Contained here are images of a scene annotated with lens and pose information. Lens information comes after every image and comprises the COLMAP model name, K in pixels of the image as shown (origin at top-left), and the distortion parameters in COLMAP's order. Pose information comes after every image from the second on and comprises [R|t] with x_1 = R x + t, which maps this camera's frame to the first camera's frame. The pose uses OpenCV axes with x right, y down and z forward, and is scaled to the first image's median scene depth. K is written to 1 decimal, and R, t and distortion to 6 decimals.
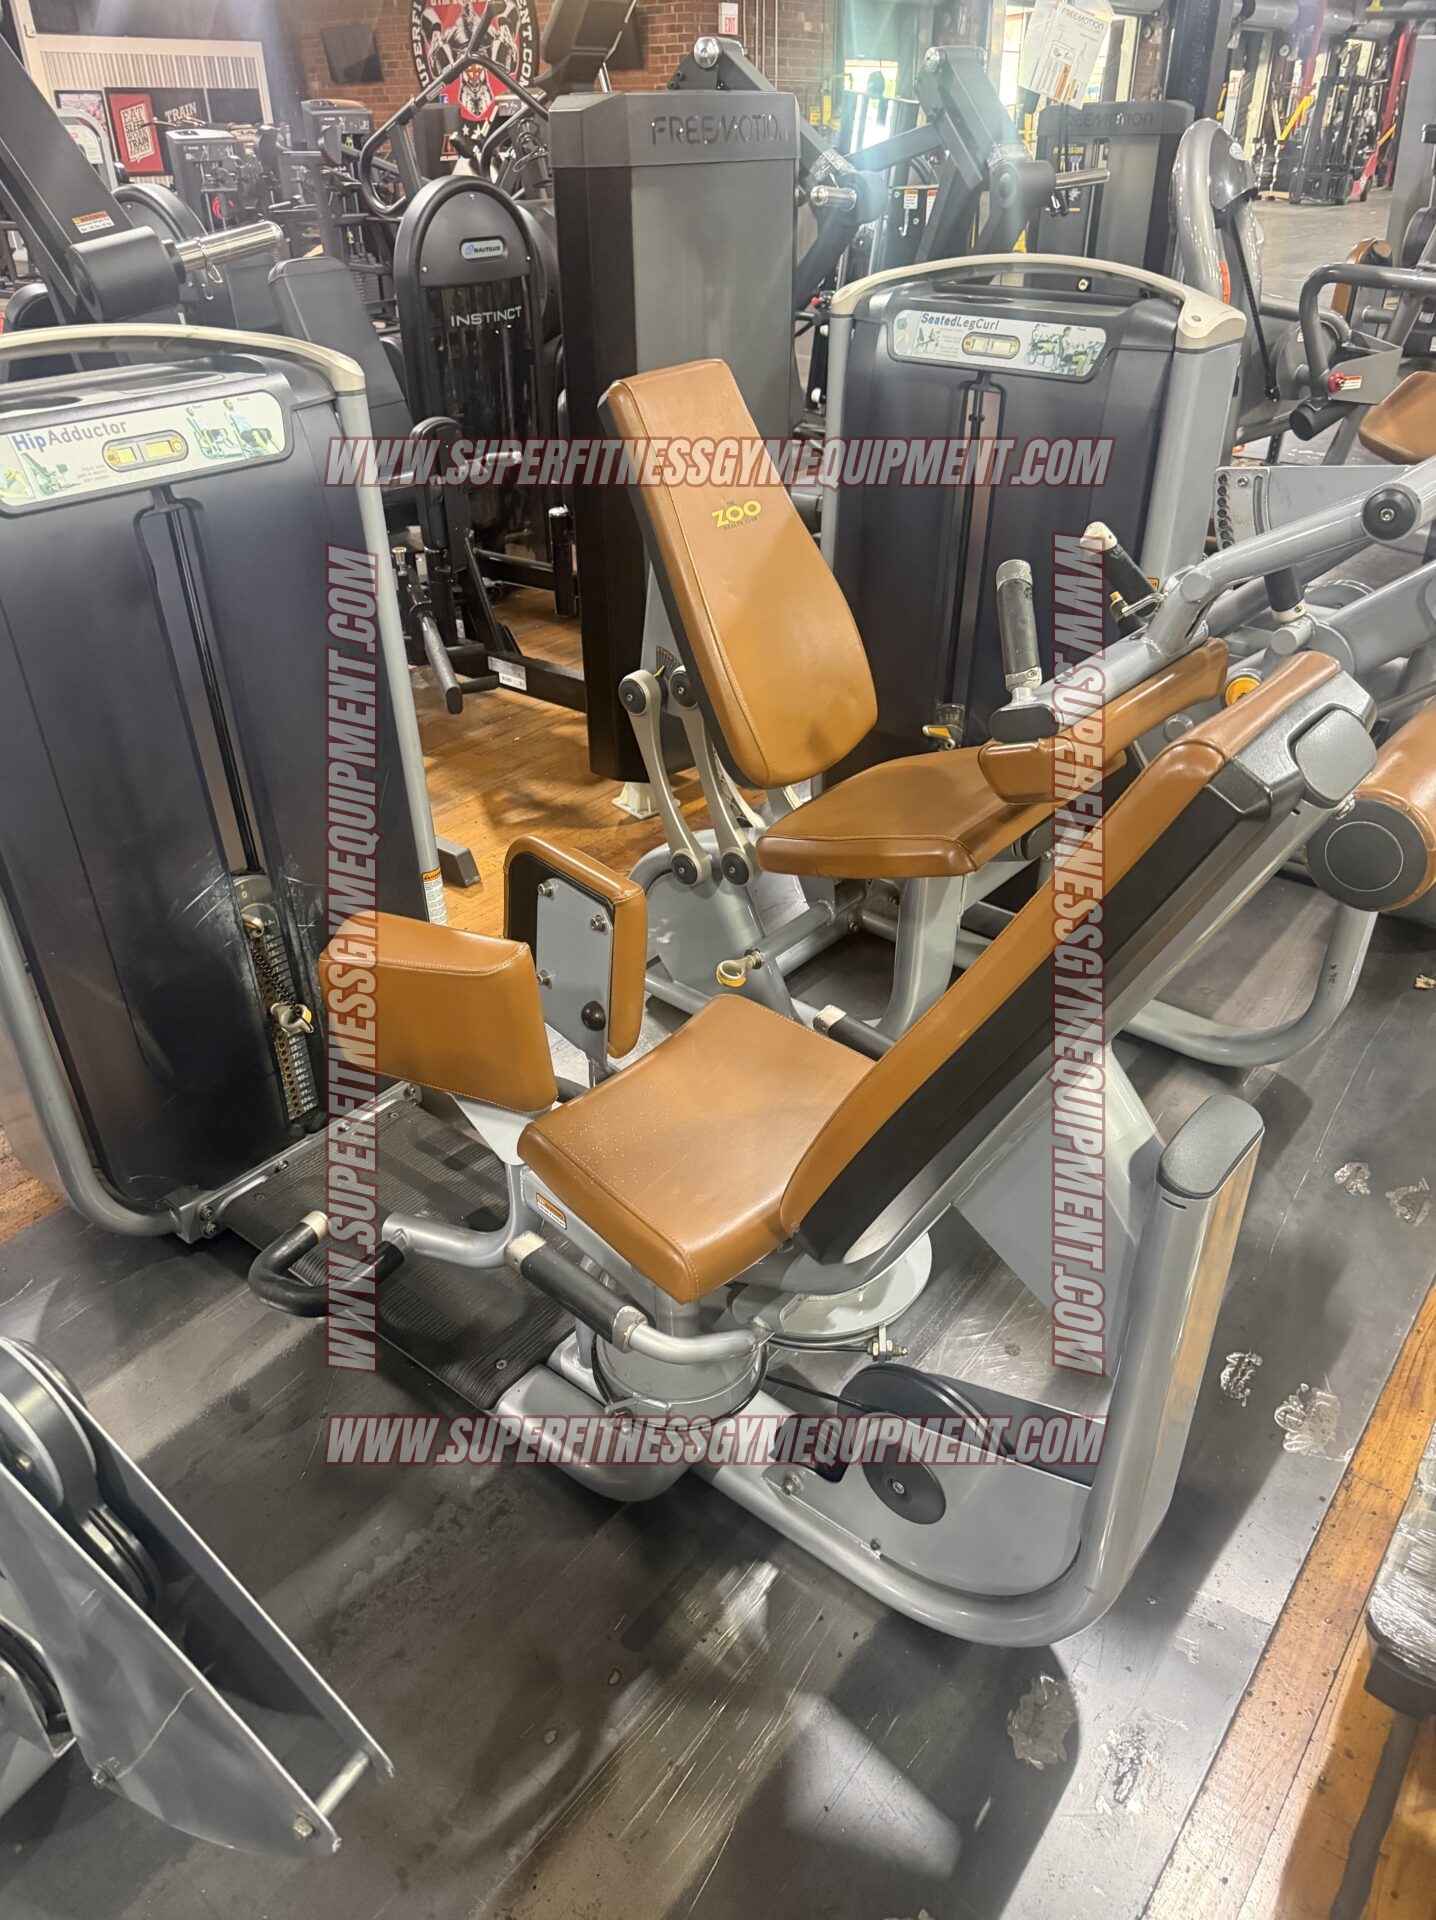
lens RADIAL K [[1374.9, 0, 718.0], [0, 1374.9, 960.0], [0, 0, 1]] dist [0.004964, -0.010800]
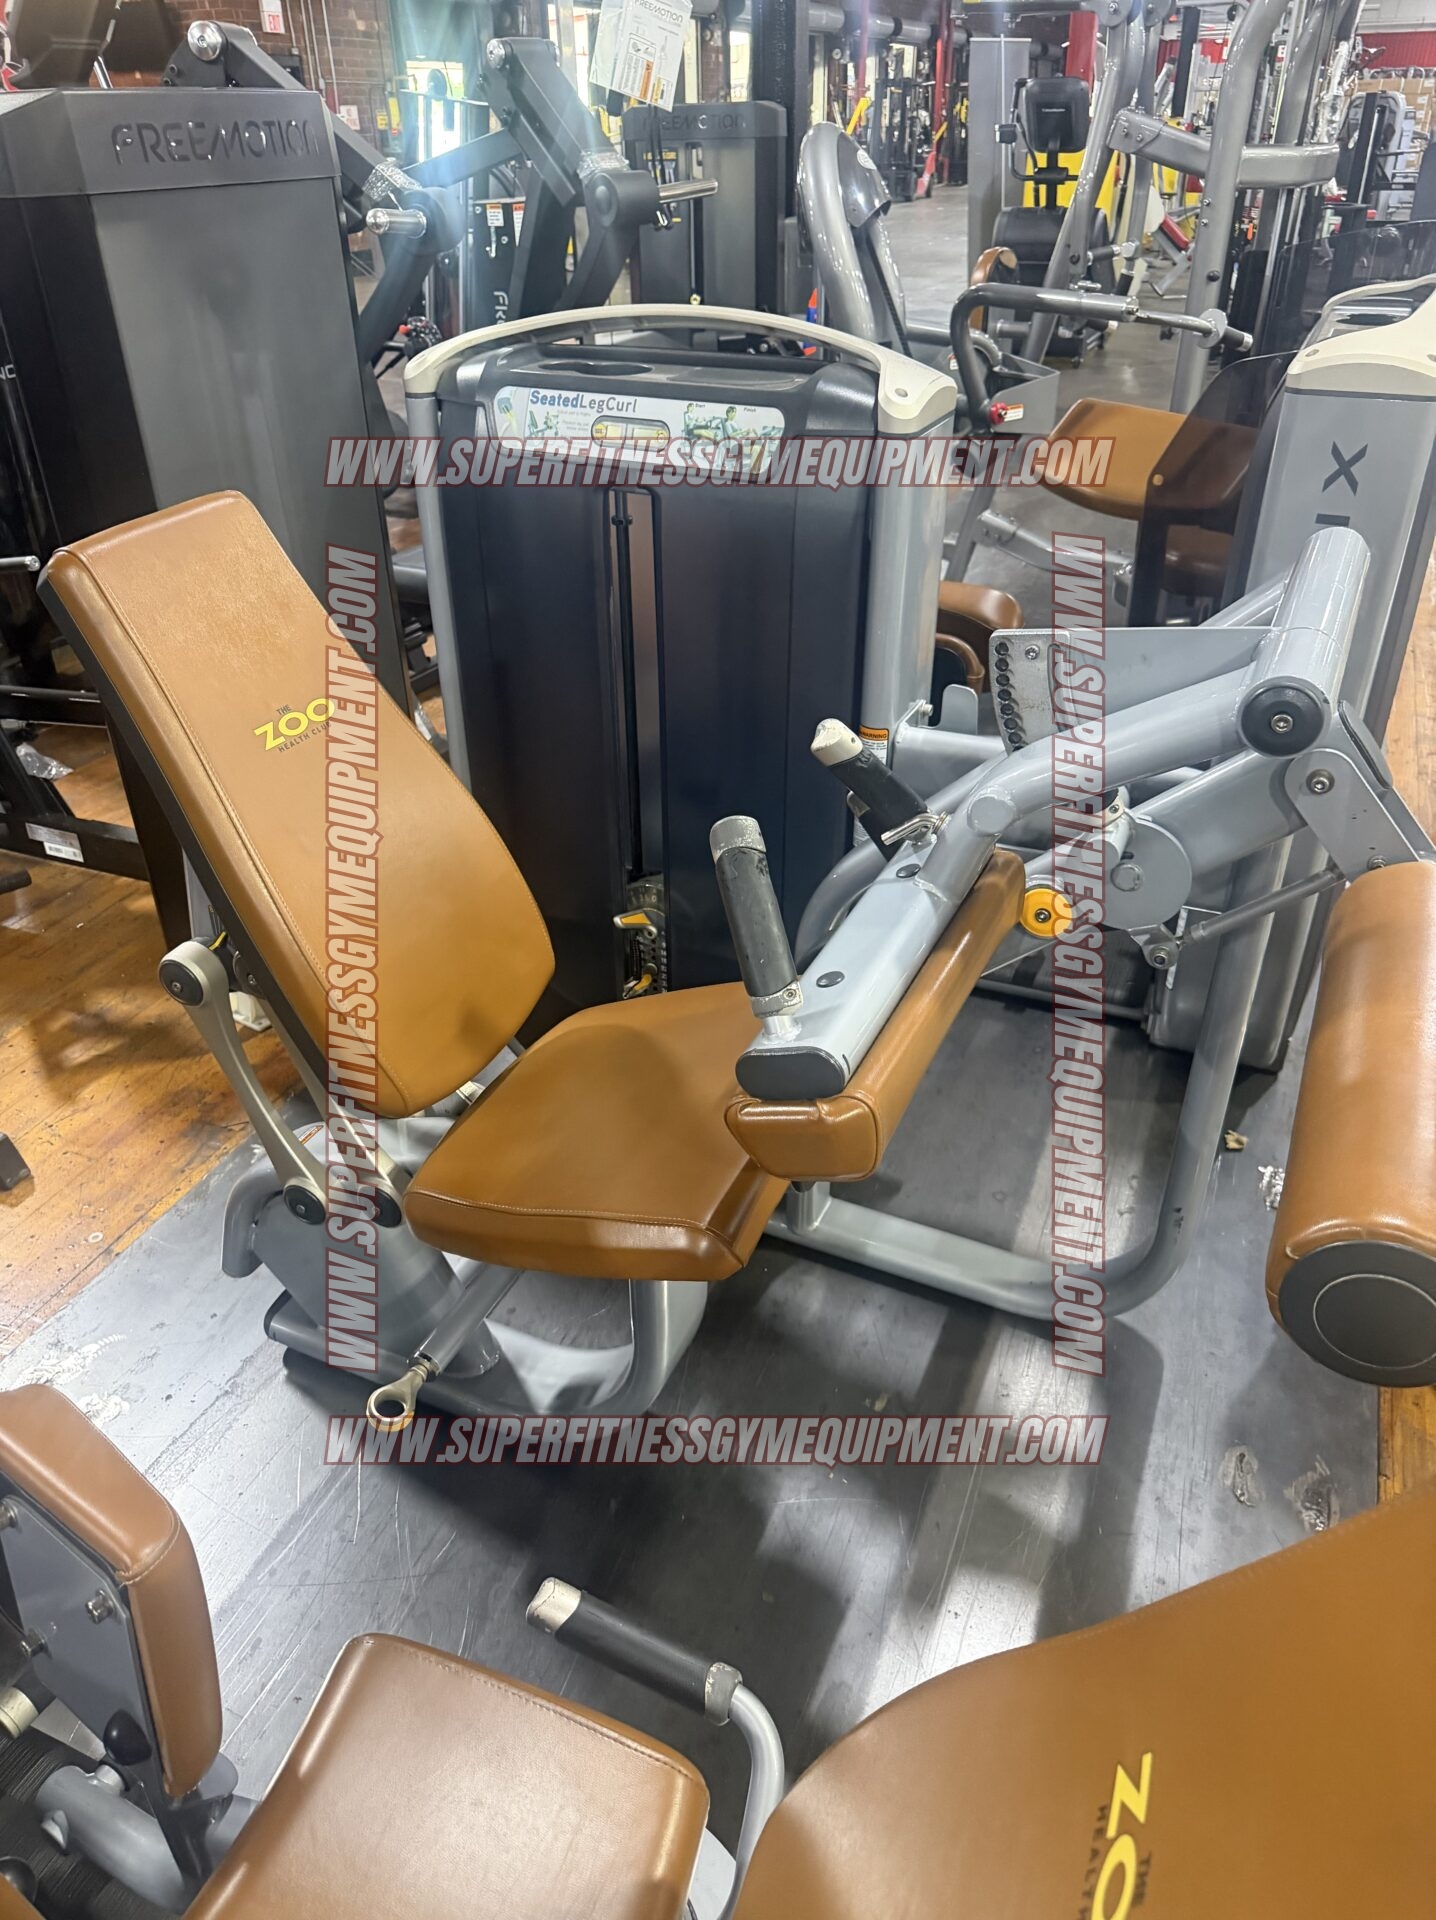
lens RADIAL K [[1399.5, 0, 726.2], [0, 1399.5, 954.3], [0, 0, 1]] dist [0.004183, -0.007317]
pose [[0.964783, -0.137404, 0.224306, 0.024741], [0.140152, 0.990123, 0.003699, -0.098168], [-0.222599, 0.027868, 0.974512, 0.158100]]
